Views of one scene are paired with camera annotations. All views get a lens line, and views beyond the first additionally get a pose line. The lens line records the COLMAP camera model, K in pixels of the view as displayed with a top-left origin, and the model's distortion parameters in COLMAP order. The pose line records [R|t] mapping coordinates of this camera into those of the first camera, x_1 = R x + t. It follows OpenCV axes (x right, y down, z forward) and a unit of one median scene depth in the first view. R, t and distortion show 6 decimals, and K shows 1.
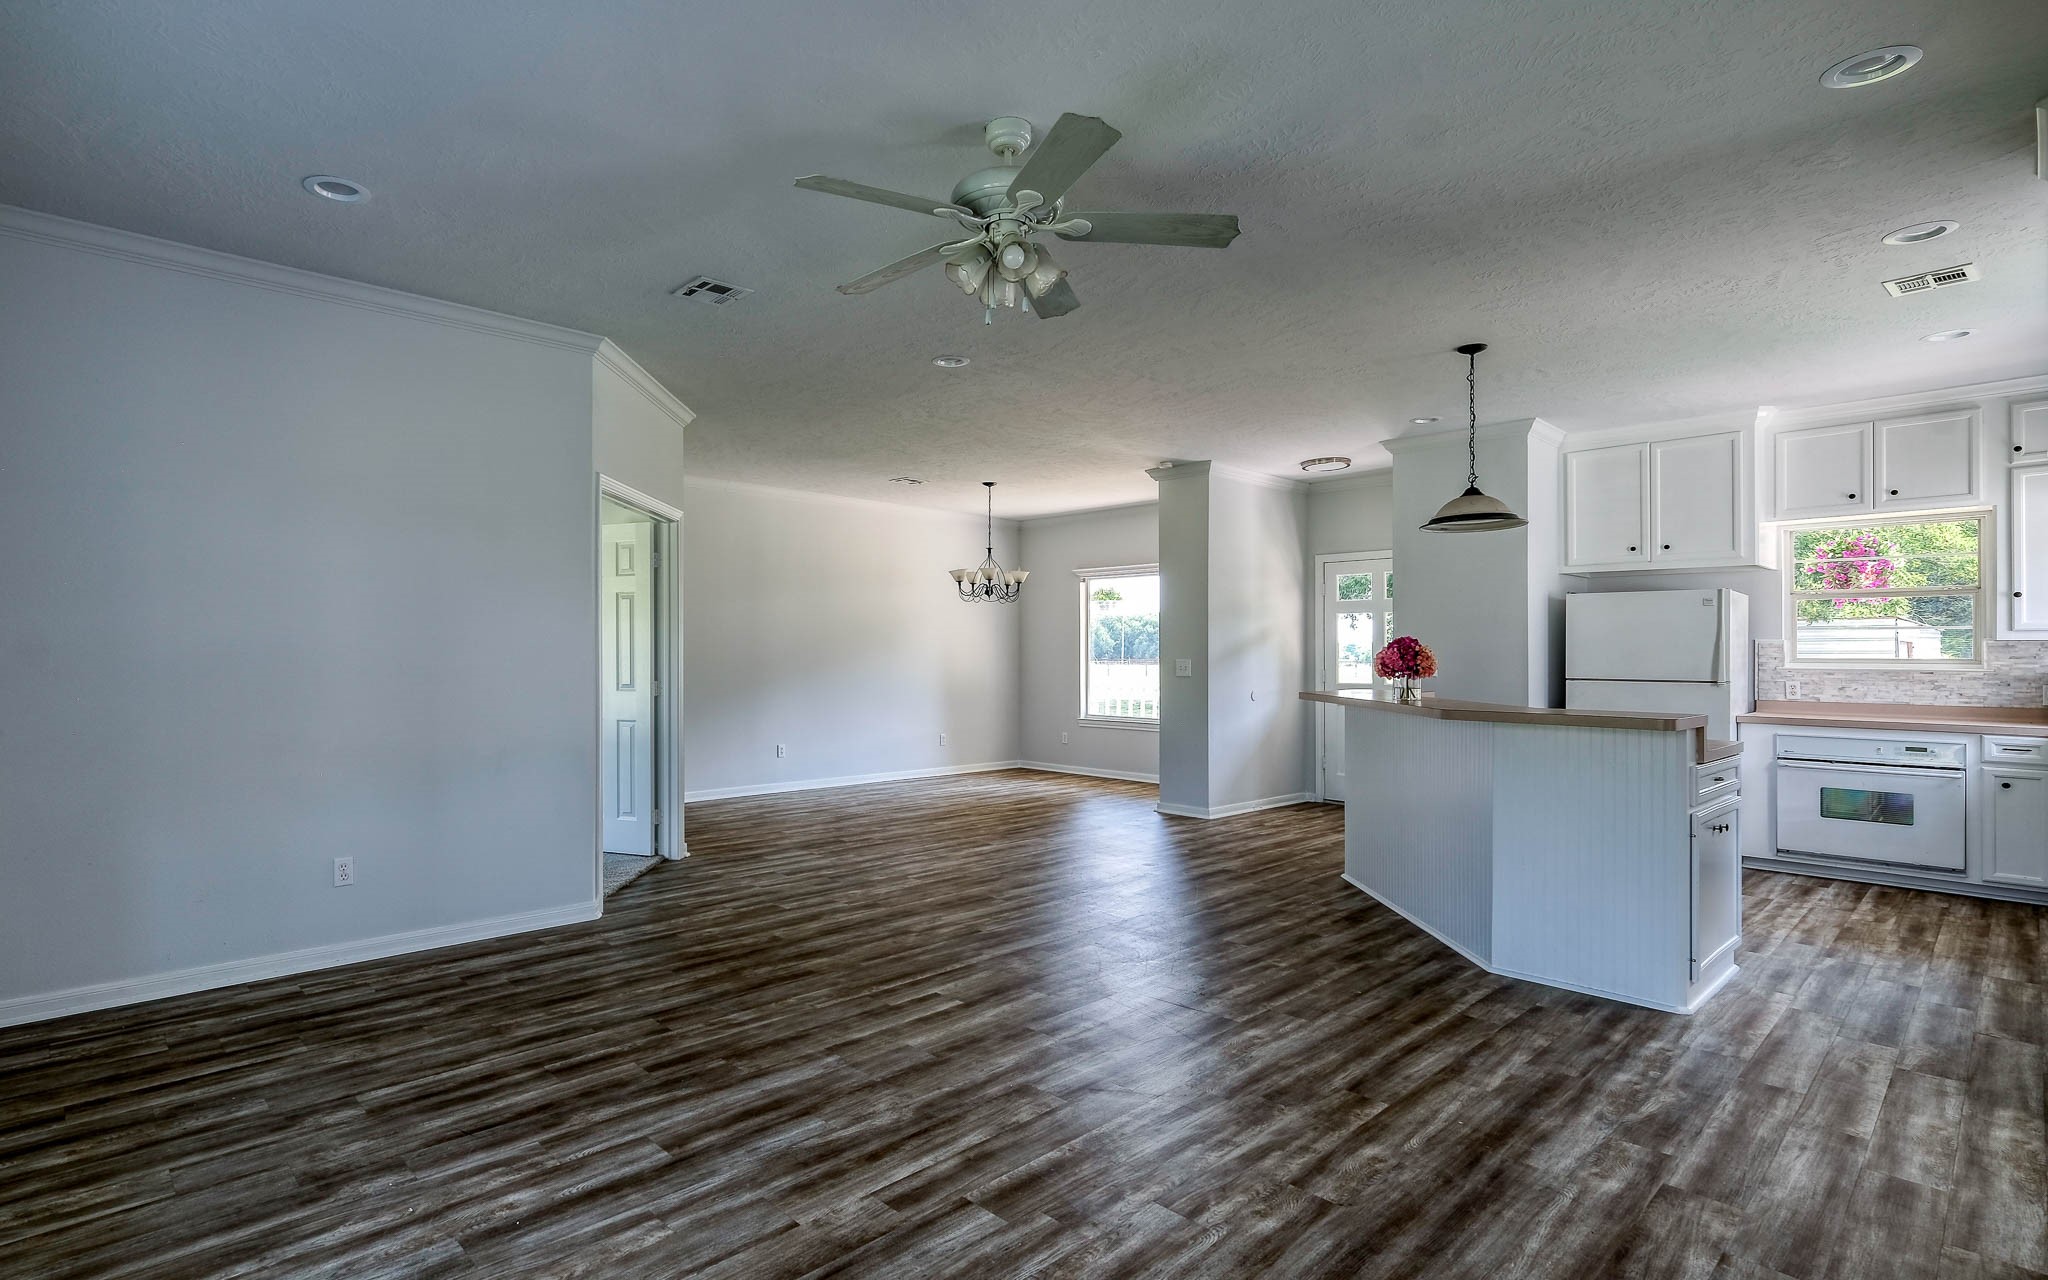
lens RADIAL K [[957.2, 0, 965.6], [0, 957.2, 647.4], [0, 0, 1]] dist [0.001297, 0.000833]
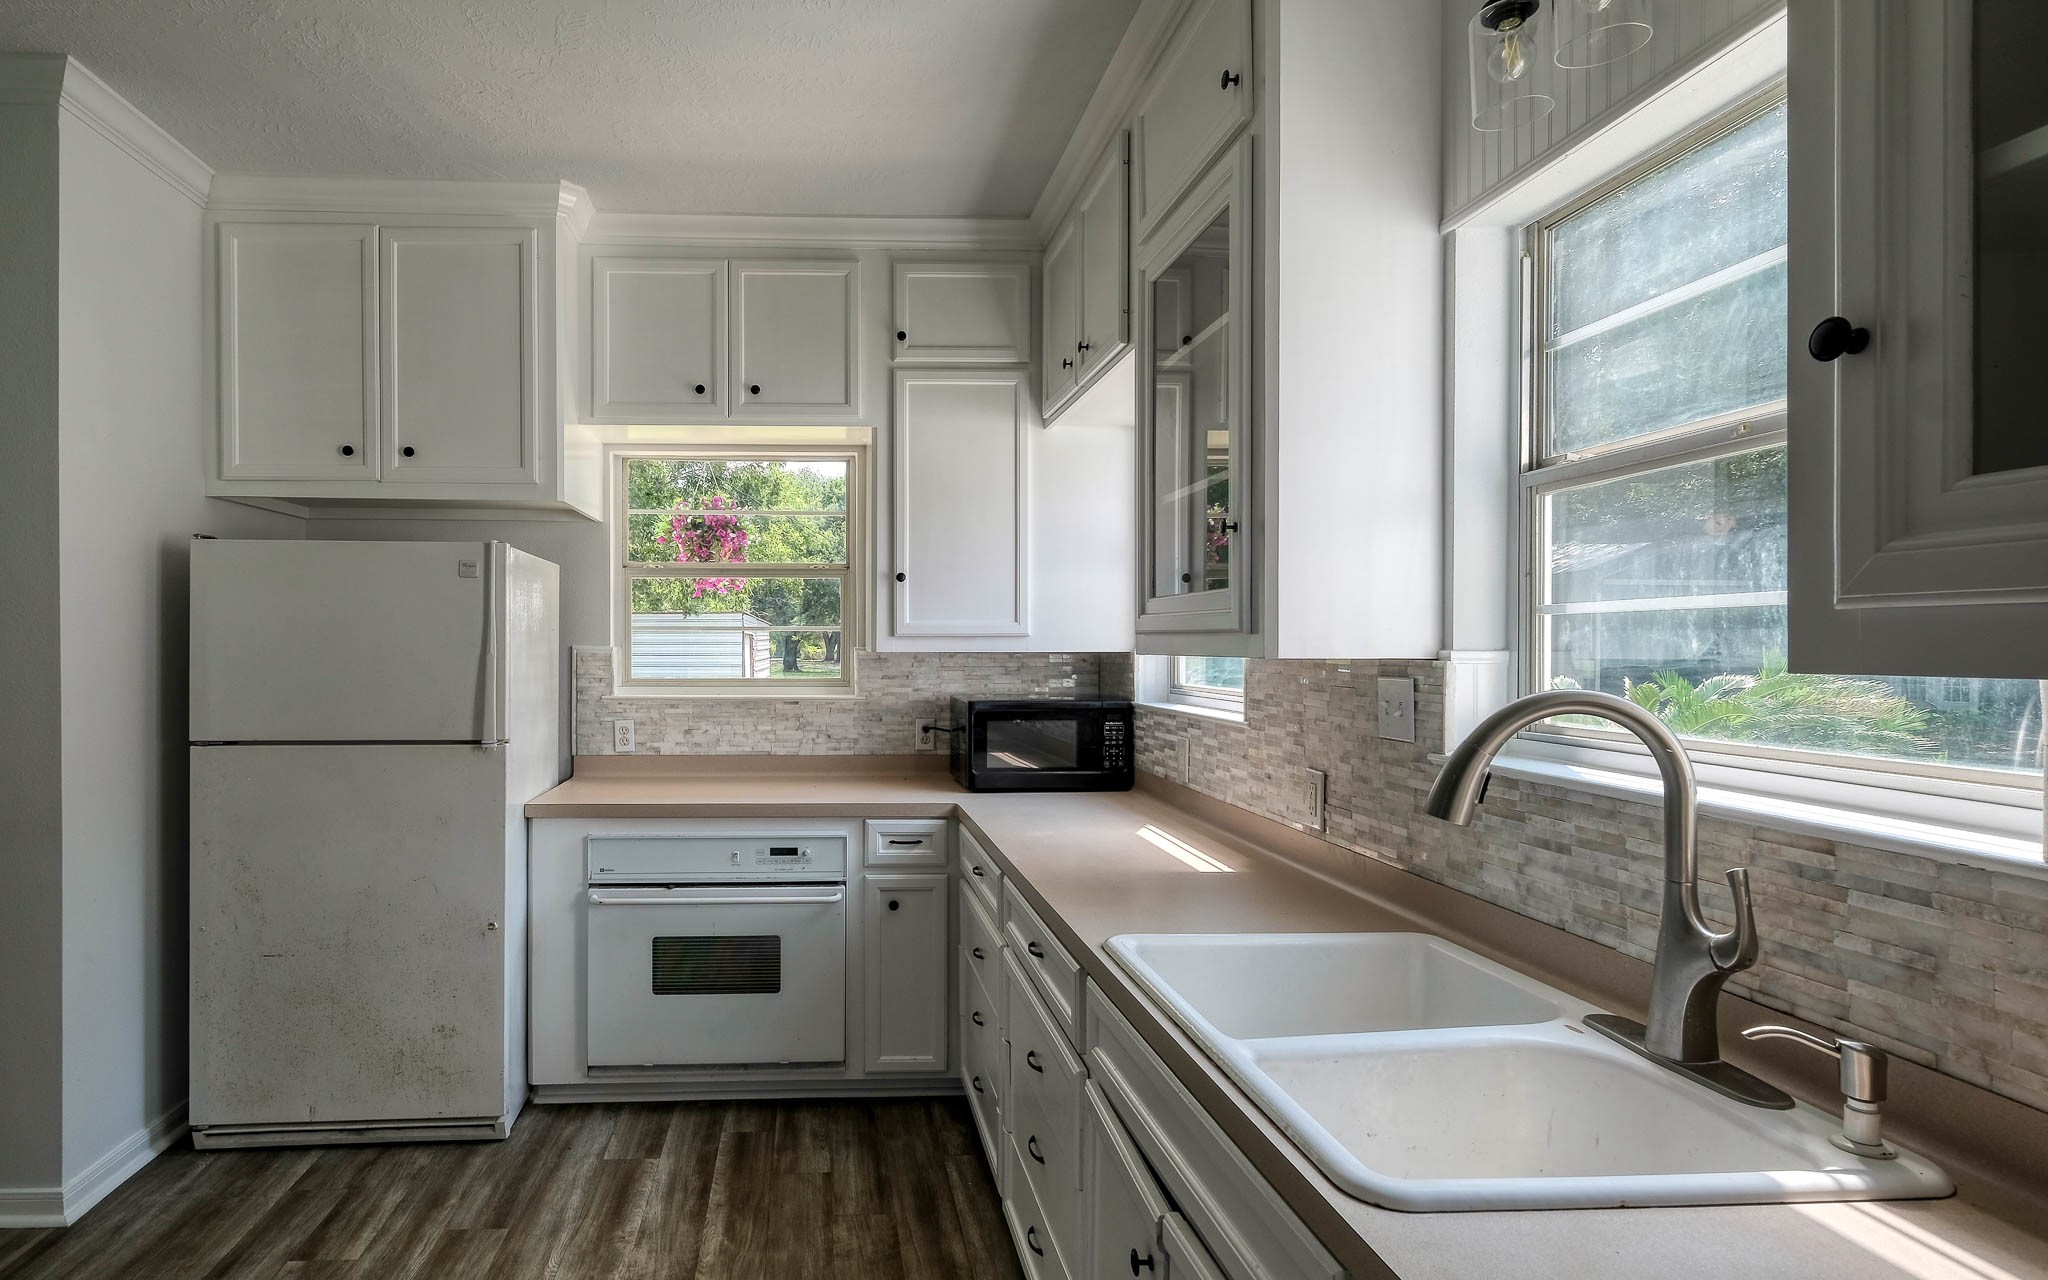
lens RADIAL K [[1053.8, 0, 843.3], [0, 1053.8, 649.8], [0, 0, 1]] dist [0.000870, -0.000162]
pose [[0.647698, -0.007343, 0.761861, 0.511772], [-0.003119, 0.999920, 0.012289, -0.015606], [-0.761890, -0.010336, 0.647624, 0.539702]]
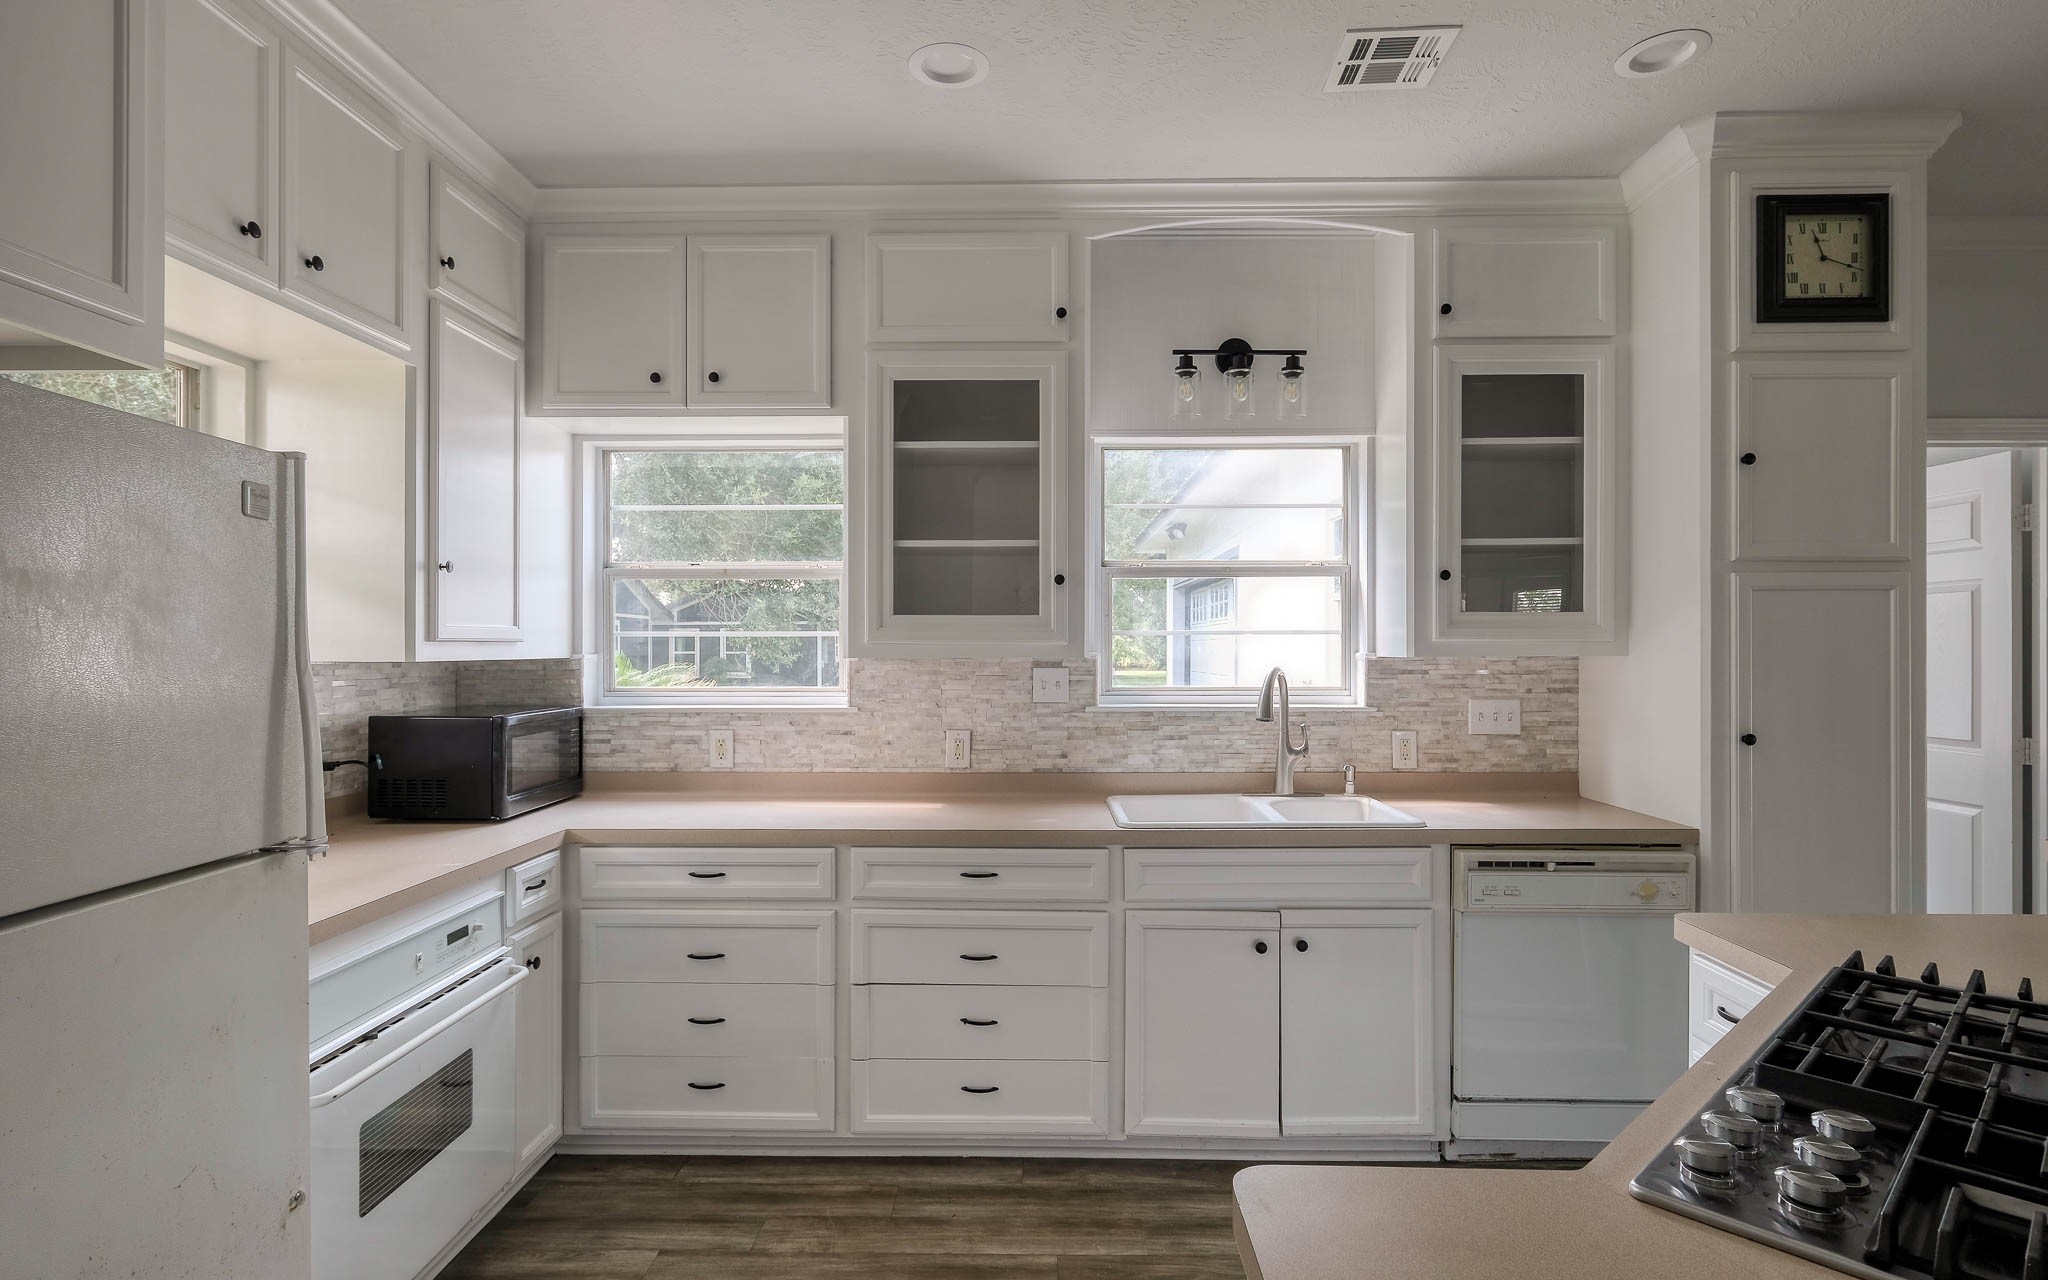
lens RADIAL K [[1039.8, 0, 1024.0], [0, 1039.8, 640.0], [0, 0, 1]] dist [0.000065, 0.000051]
pose [[-0.721750, 0.002641, 0.692149, 0.478394], [-0.005626, 0.999937, -0.009682, -0.013464], [-0.692131, -0.010883, -0.721690, 1.063797]]
